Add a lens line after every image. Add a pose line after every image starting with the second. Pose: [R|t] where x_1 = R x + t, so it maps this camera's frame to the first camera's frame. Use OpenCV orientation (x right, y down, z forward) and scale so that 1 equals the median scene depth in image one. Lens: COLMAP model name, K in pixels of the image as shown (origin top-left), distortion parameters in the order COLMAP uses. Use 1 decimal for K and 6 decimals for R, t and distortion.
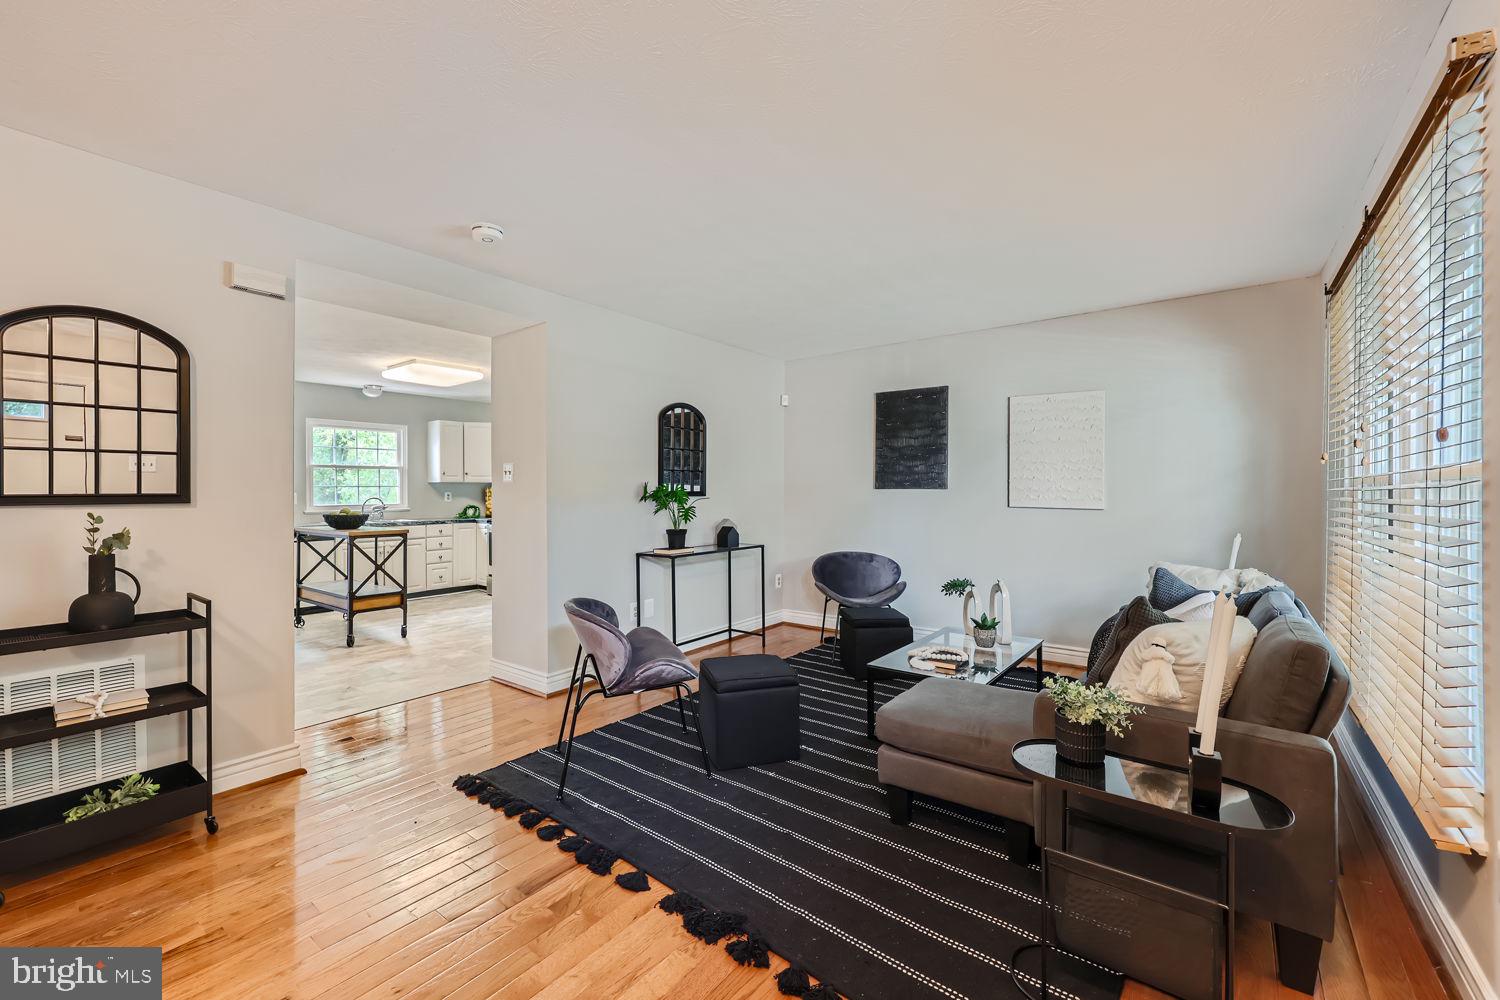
lens RADIAL K [[606.6, 0, 750.8], [0, 606.6, 492.1], [0, 0, 1]] dist [0.003745, -0.001682]
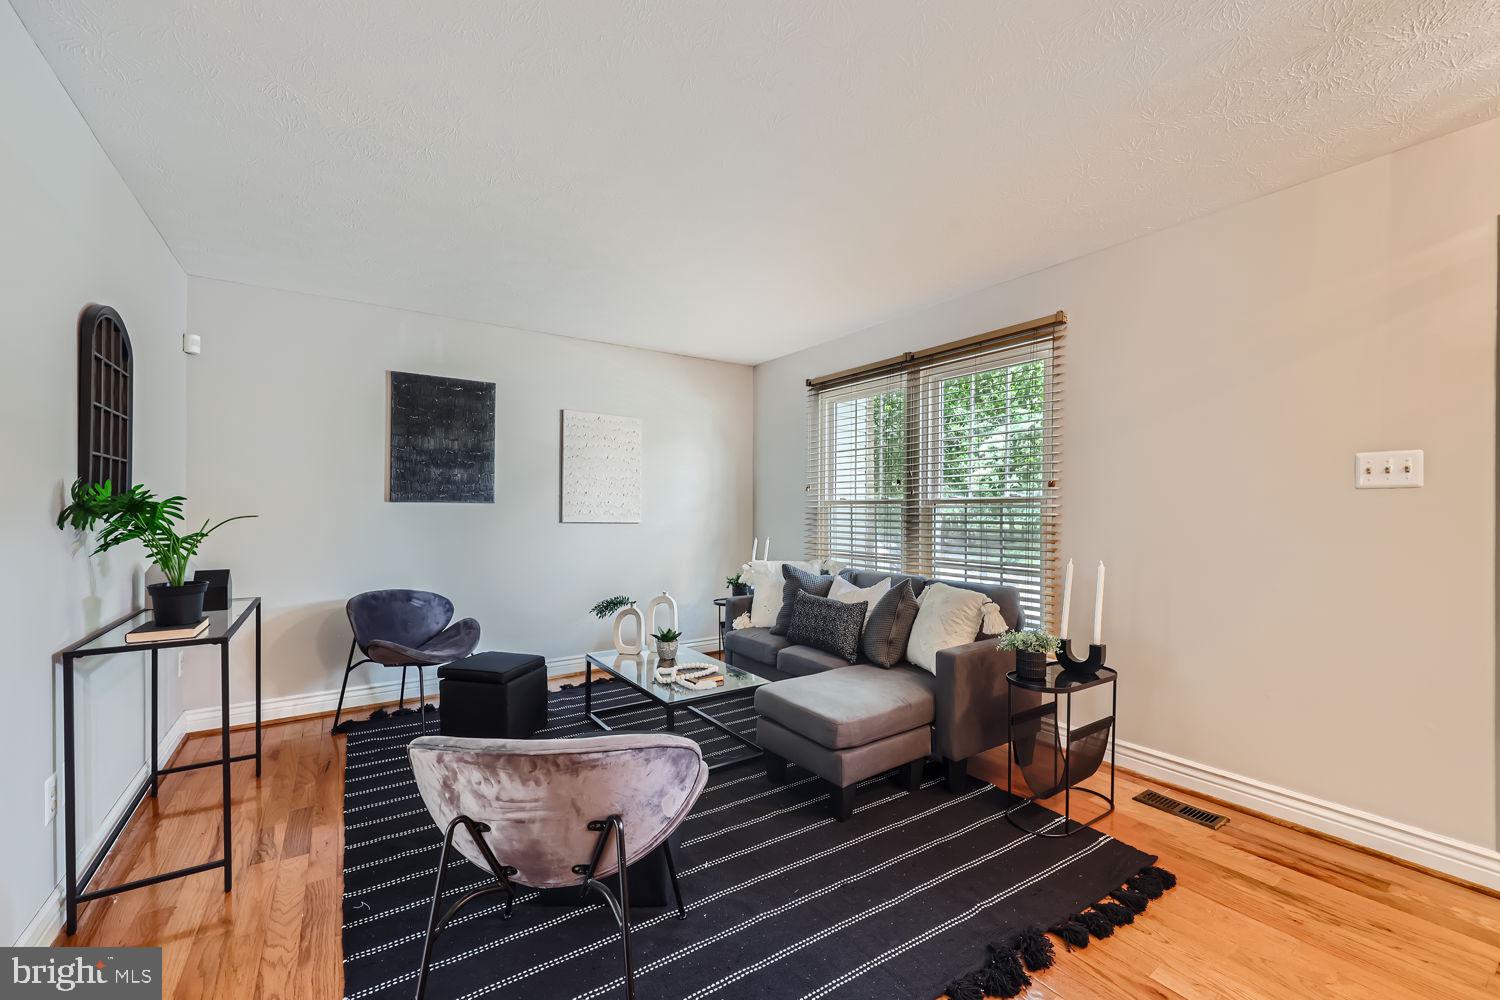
lens RADIAL K [[606.6, 0, 752.5], [0, 606.6, 508.4], [0, 0, 1]] dist [0.003745, -0.001682]
pose [[0.315242, 0.001316, 0.949010, -0.403989], [-0.004720, 0.999989, 0.000181, 0.000571], [-0.949000, -0.004537, 0.315245, 0.405103]]
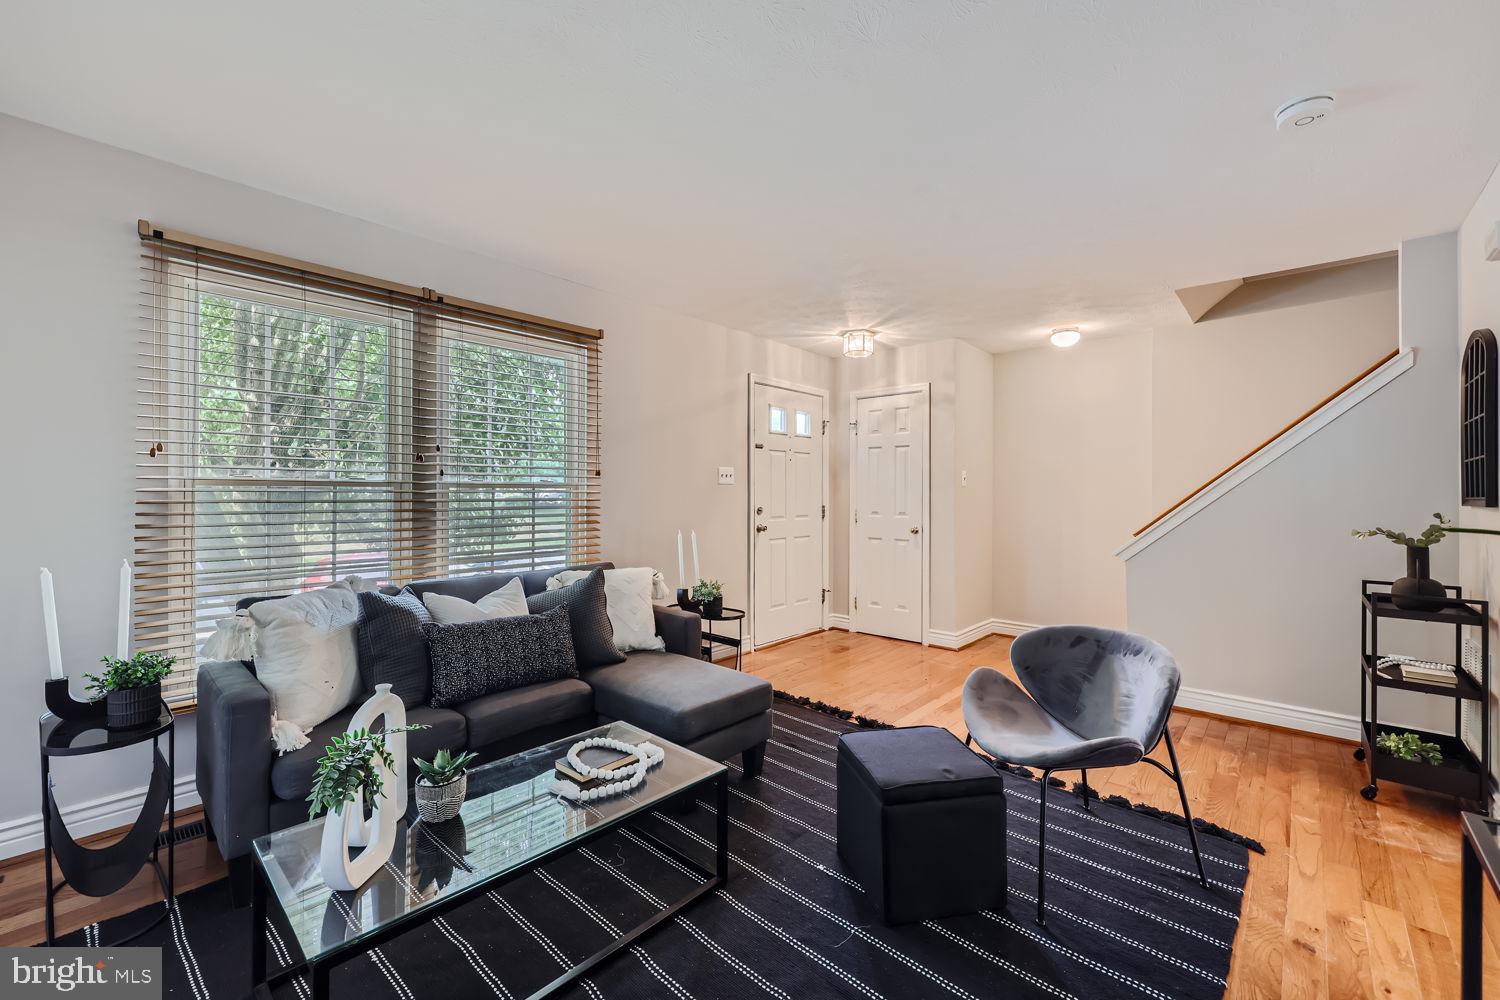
lens RADIAL K [[606.6, 0, 752.0], [0, 606.6, 499.9], [0, 0, 1]] dist [0.003745, -0.001682]
pose [[-0.995007, -0.001976, 0.099782, -0.264277], [-0.001375, 0.999980, 0.006099, 0.001091], [-0.099793, 0.005931, -0.994991, 0.606935]]
